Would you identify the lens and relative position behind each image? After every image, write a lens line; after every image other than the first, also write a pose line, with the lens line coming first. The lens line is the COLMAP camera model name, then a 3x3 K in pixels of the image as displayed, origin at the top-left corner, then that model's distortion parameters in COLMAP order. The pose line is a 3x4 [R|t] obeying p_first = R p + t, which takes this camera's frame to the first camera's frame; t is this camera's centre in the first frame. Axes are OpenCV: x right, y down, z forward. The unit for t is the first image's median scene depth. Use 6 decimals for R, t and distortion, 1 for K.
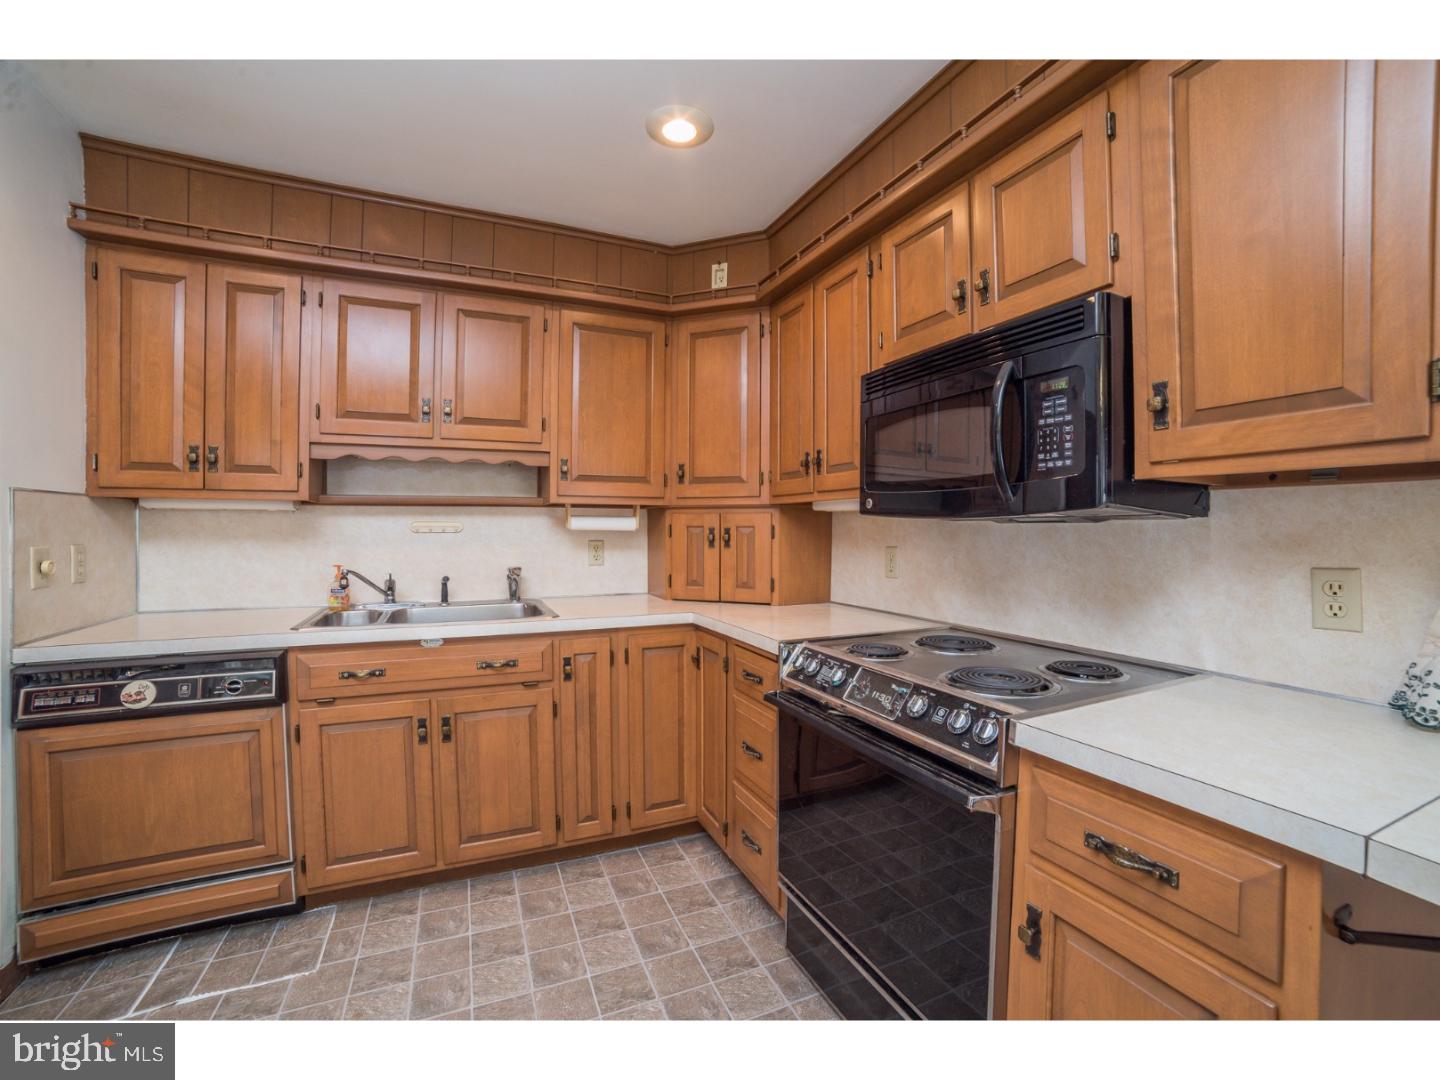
lens RADIAL K [[609.4, 0, 720.0], [0, 609.4, 540.0], [0, 0, 1]] dist [-0.102010, 0.038839]
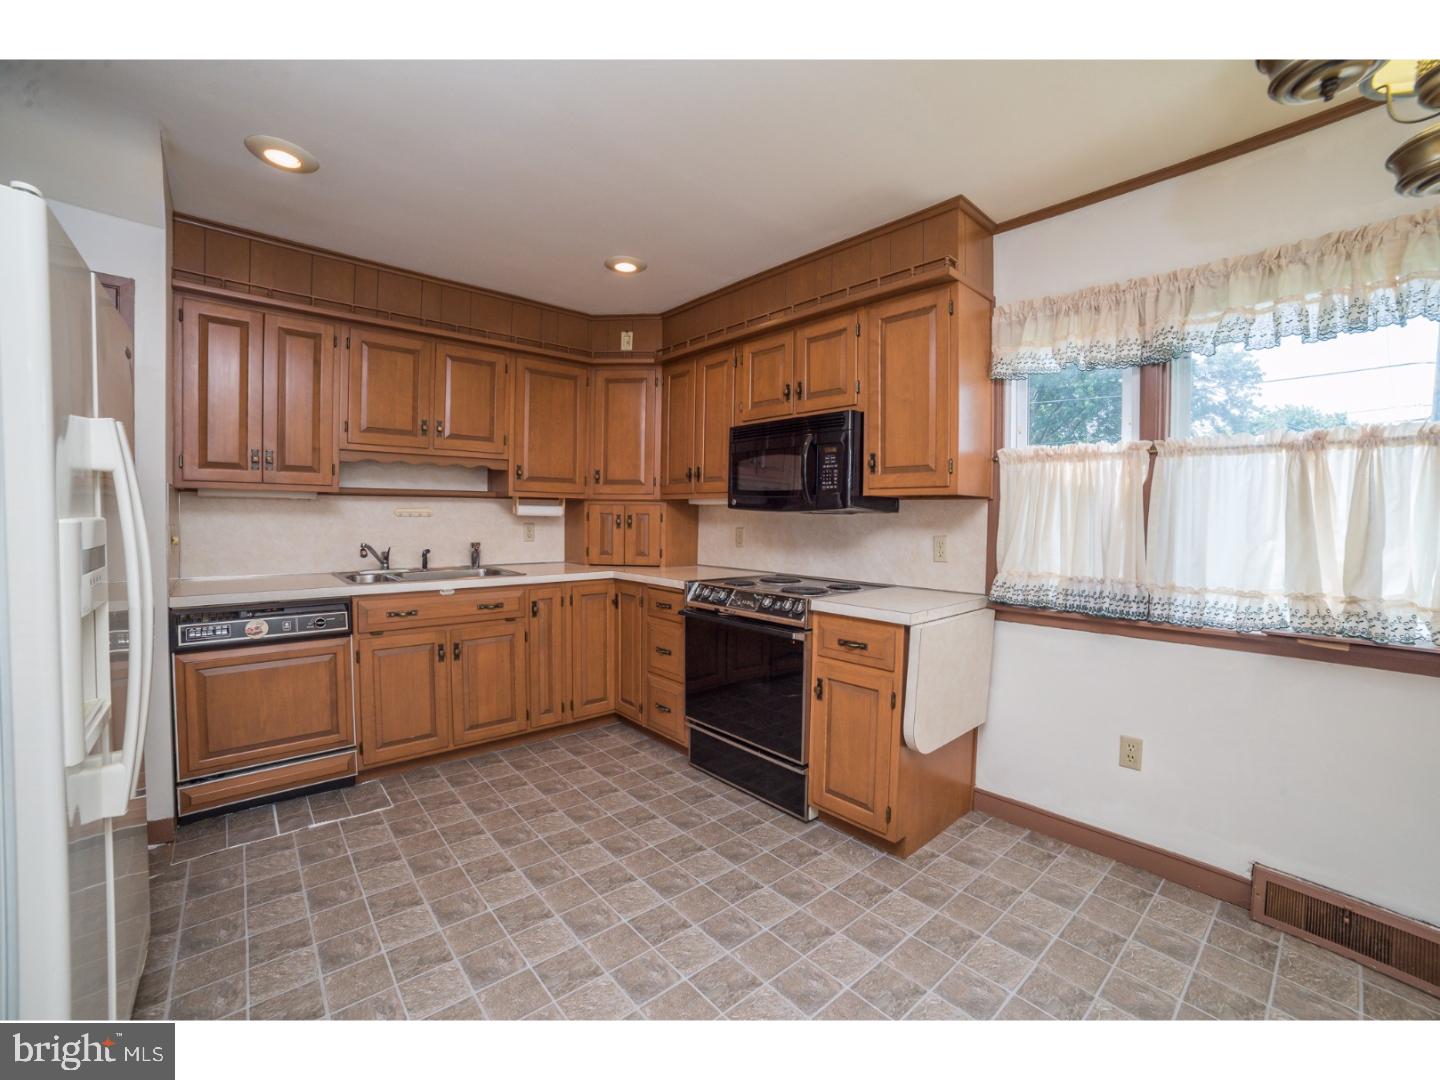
lens RADIAL K [[609.4, 0, 720.0], [0, 609.4, 540.0], [0, 0, 1]] dist [-0.102010, 0.038839]
pose [[0.953474, -0.002359, 0.301466, -0.283844], [-0.004649, 0.999735, 0.022526, 0.008666], [-0.301440, -0.022880, 0.953211, -0.587714]]
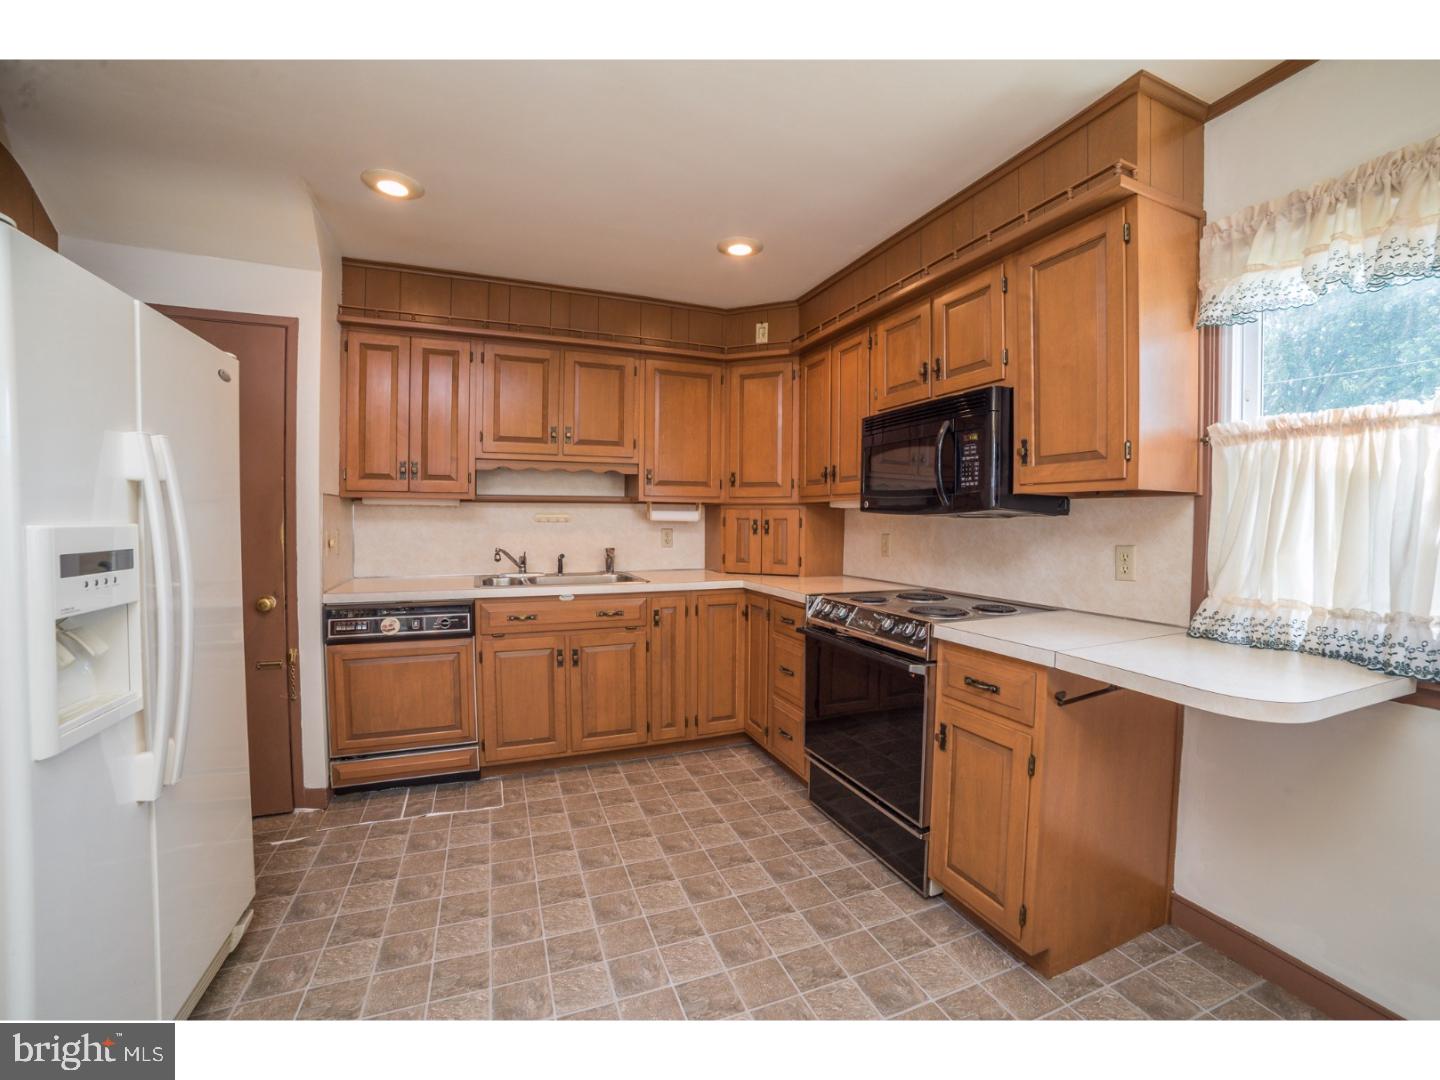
lens RADIAL K [[609.4, 0, 720.0], [0, 609.4, 540.0], [0, 0, 1]] dist [-0.102010, 0.038839]
pose [[0.999360, 0.005653, -0.035324, -0.056710], [-0.005105, 0.999865, 0.015587, 0.006172], [0.035407, -0.015397, 0.999254, -0.460798]]
